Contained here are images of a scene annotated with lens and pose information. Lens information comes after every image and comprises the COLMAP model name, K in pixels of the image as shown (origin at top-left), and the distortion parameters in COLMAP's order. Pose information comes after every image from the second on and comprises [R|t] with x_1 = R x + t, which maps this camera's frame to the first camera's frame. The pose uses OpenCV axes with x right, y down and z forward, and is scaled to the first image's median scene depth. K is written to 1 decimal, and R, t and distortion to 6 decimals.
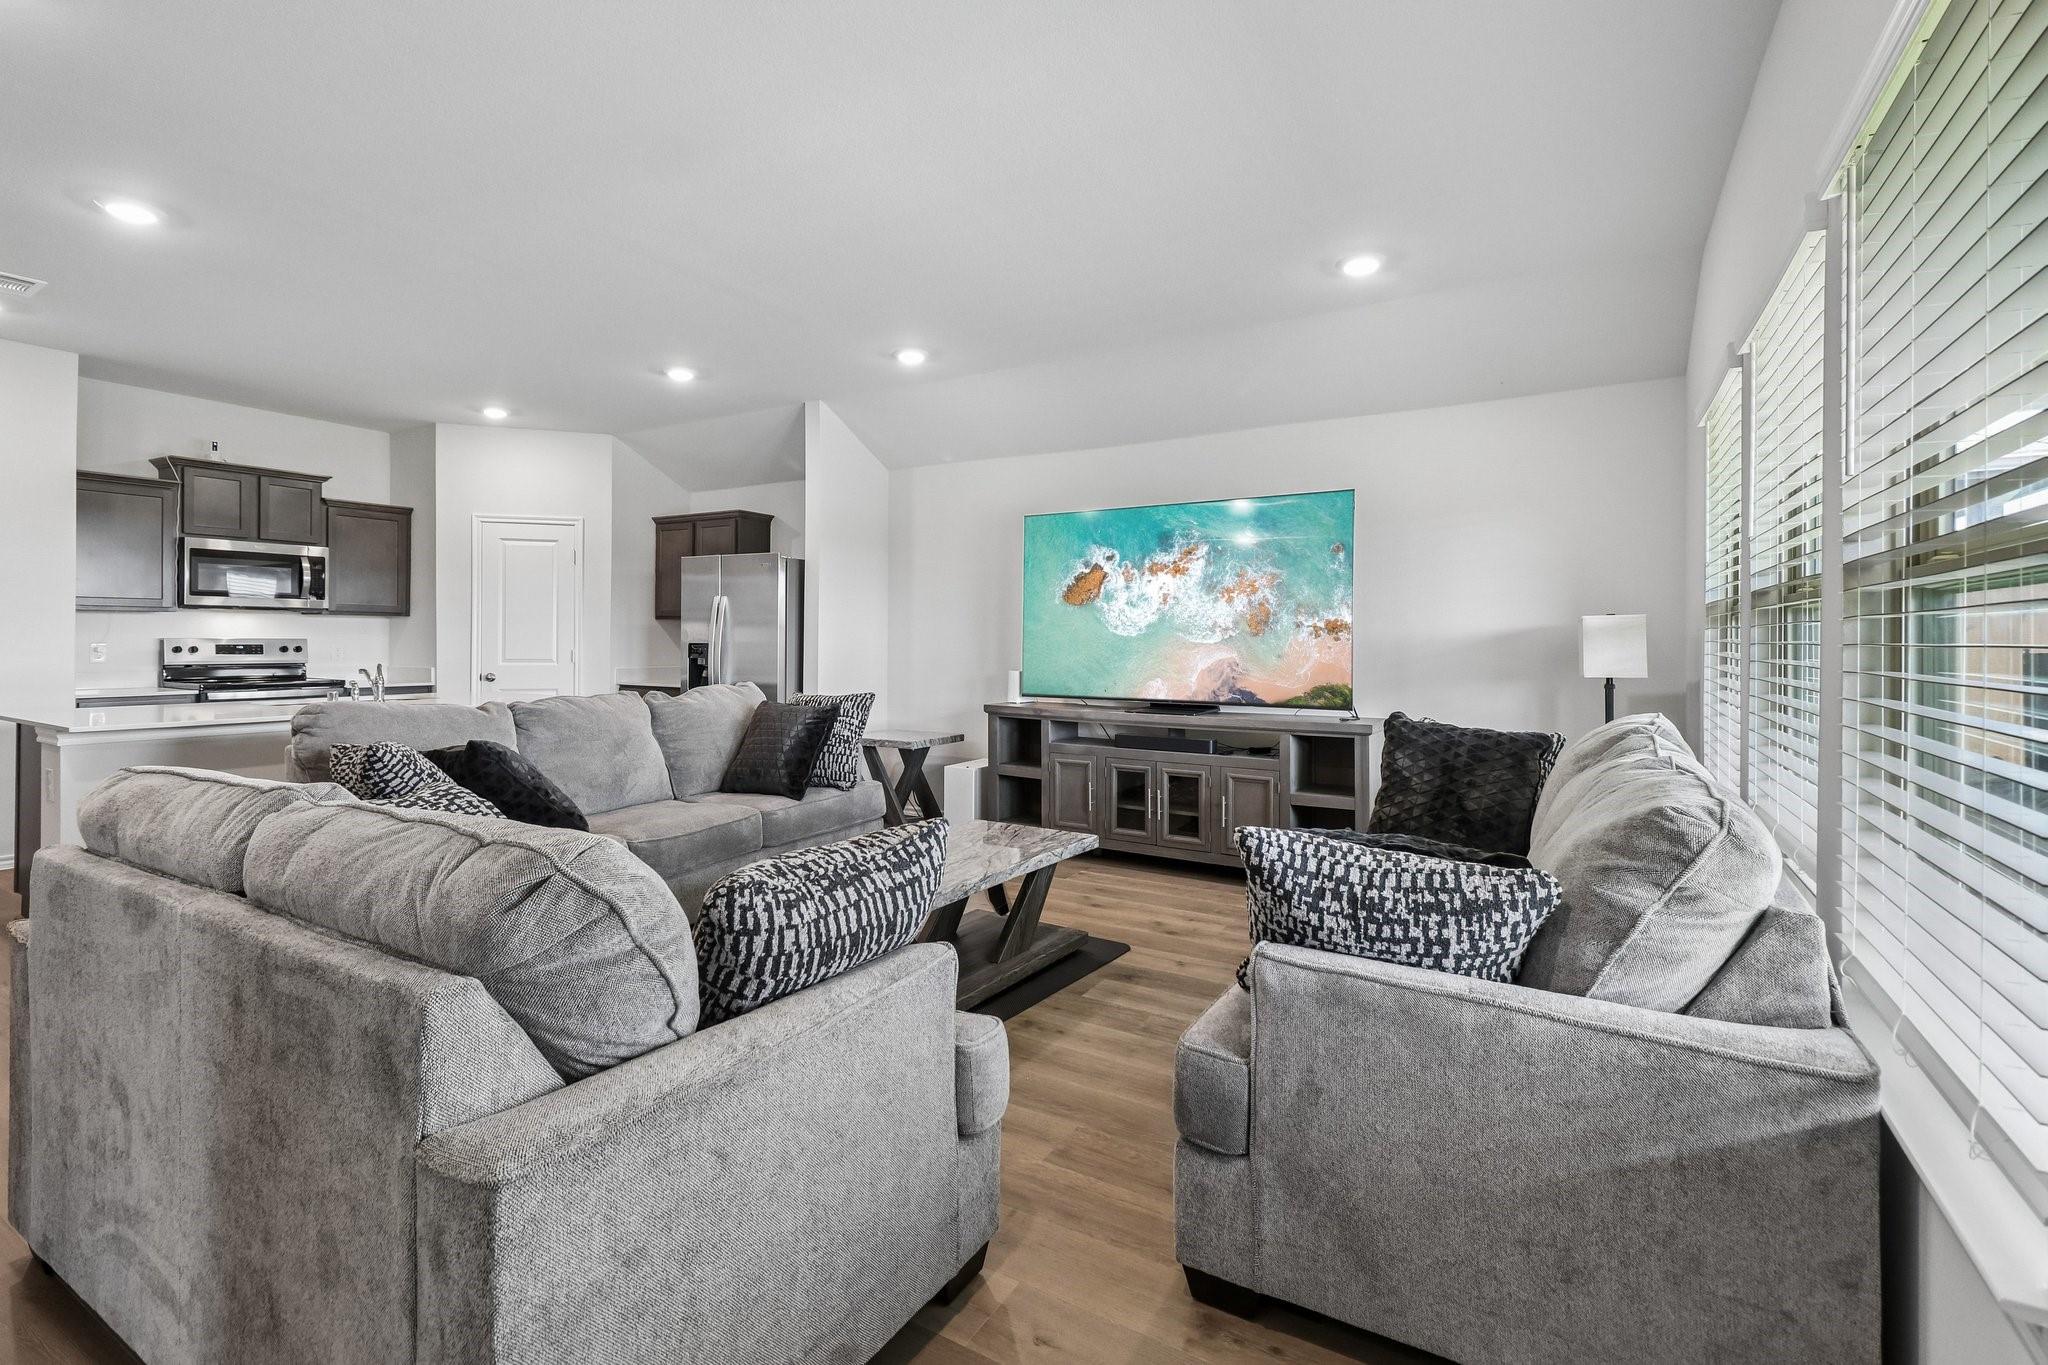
lens RADIAL K [[917.2, 0, 1033.5], [0, 917.2, 635.1], [0, 0, 1]] dist [0.028466, -0.015149]
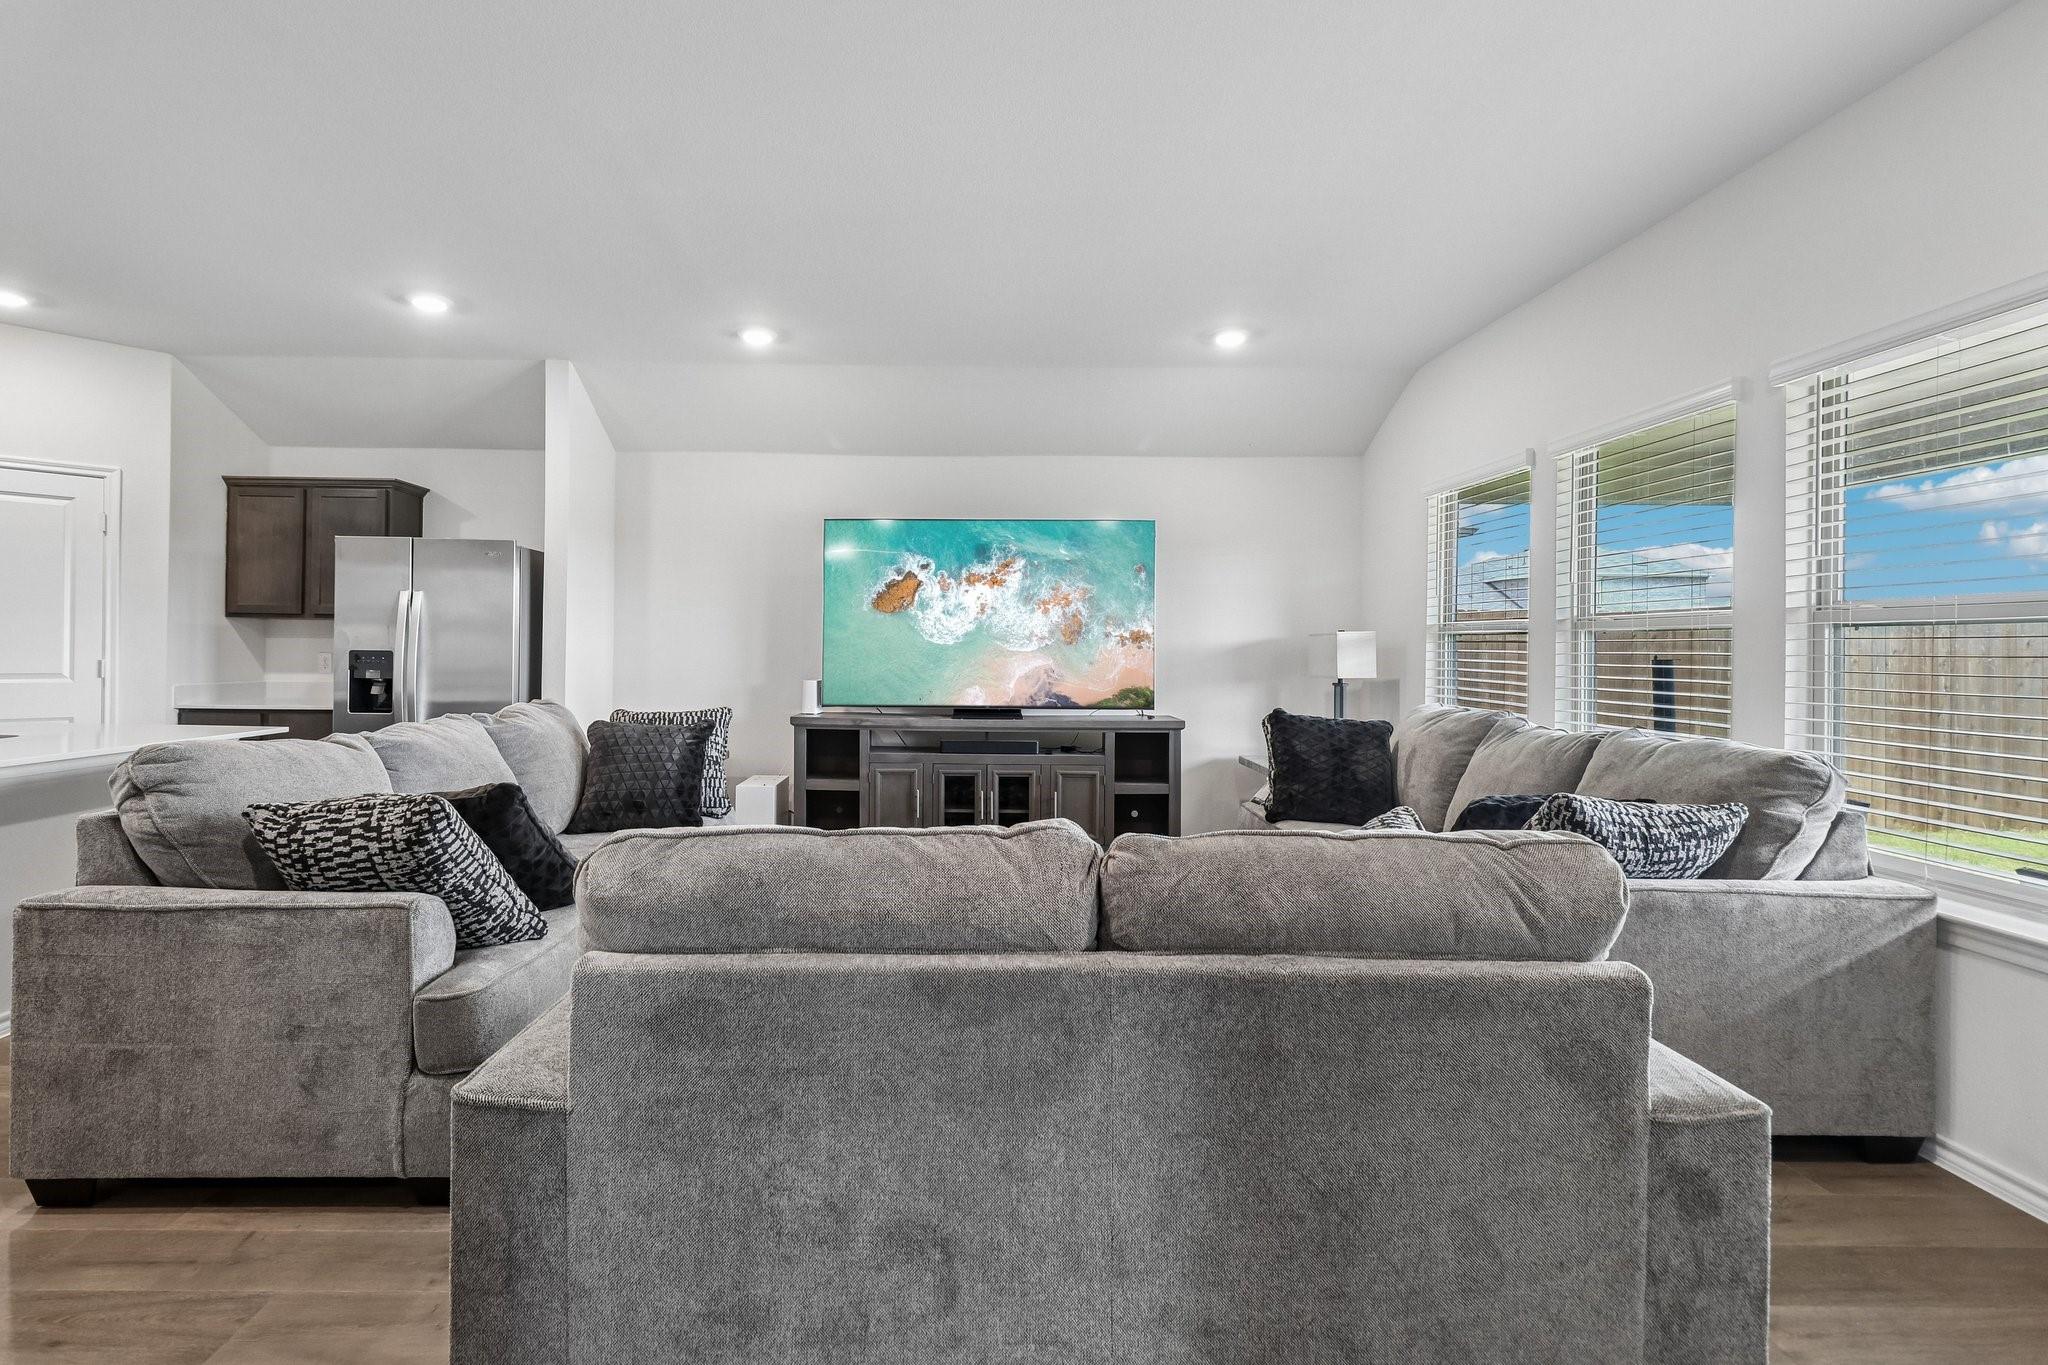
lens RADIAL K [[917.2, 0, 1033.5], [0, 917.2, 635.1], [0, 0, 1]] dist [0.028466, -0.015149]
pose [[0.860209, 0.008556, 0.509871, -0.354615], [-0.005528, 0.999957, -0.007454, -0.001930], [-0.509912, 0.003594, 0.860219, 0.076835]]
